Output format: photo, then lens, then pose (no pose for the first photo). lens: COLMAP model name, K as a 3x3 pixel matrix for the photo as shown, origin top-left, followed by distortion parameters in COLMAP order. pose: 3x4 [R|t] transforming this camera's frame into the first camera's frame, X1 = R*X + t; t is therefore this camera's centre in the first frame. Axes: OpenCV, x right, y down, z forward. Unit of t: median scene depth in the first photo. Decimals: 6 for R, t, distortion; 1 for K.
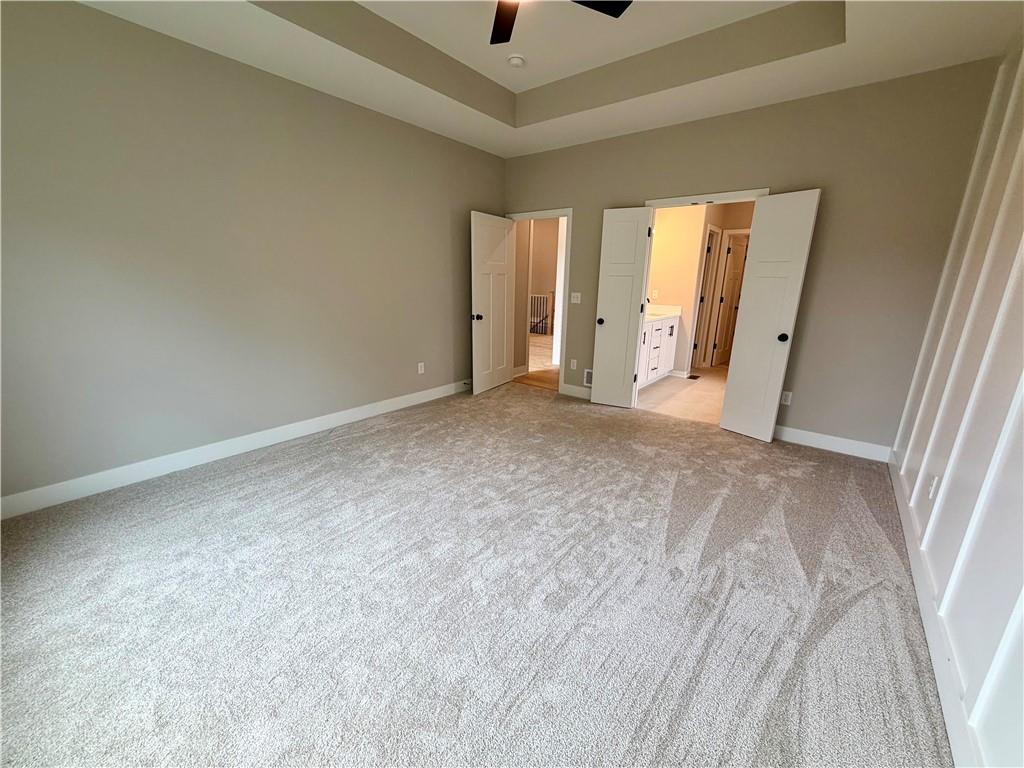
lens RADIAL K [[405.8, 0, 508.2], [0, 405.8, 384.9], [0, 0, 1]] dist [0.000619, 0.000168]
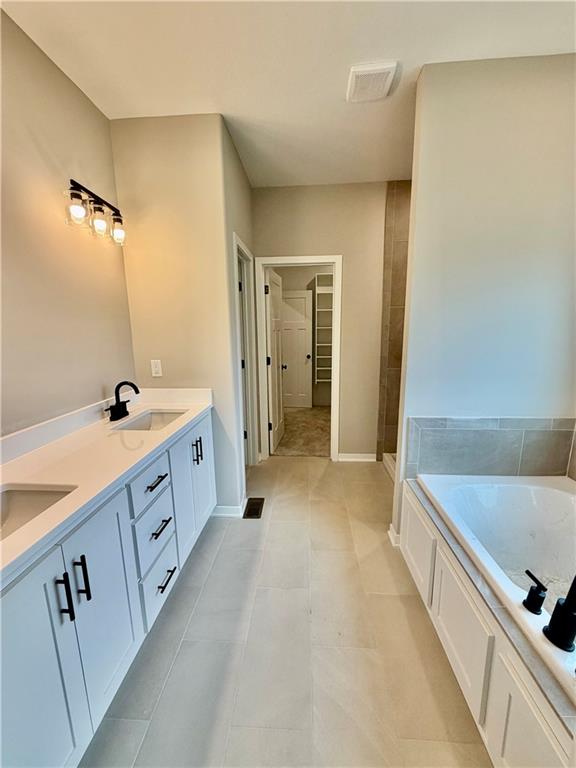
lens RADIAL K [[304.4, 0, 288.0], [0, 304.4, 383.3], [0, 0, 1]] dist [0.000619, 0.000168]
pose [[0.816323, -0.129316, 0.562934, 0.275167], [0.171062, 0.985019, -0.021784, -0.164388], [-0.551684, 0.114079, 0.826215, 0.595971]]
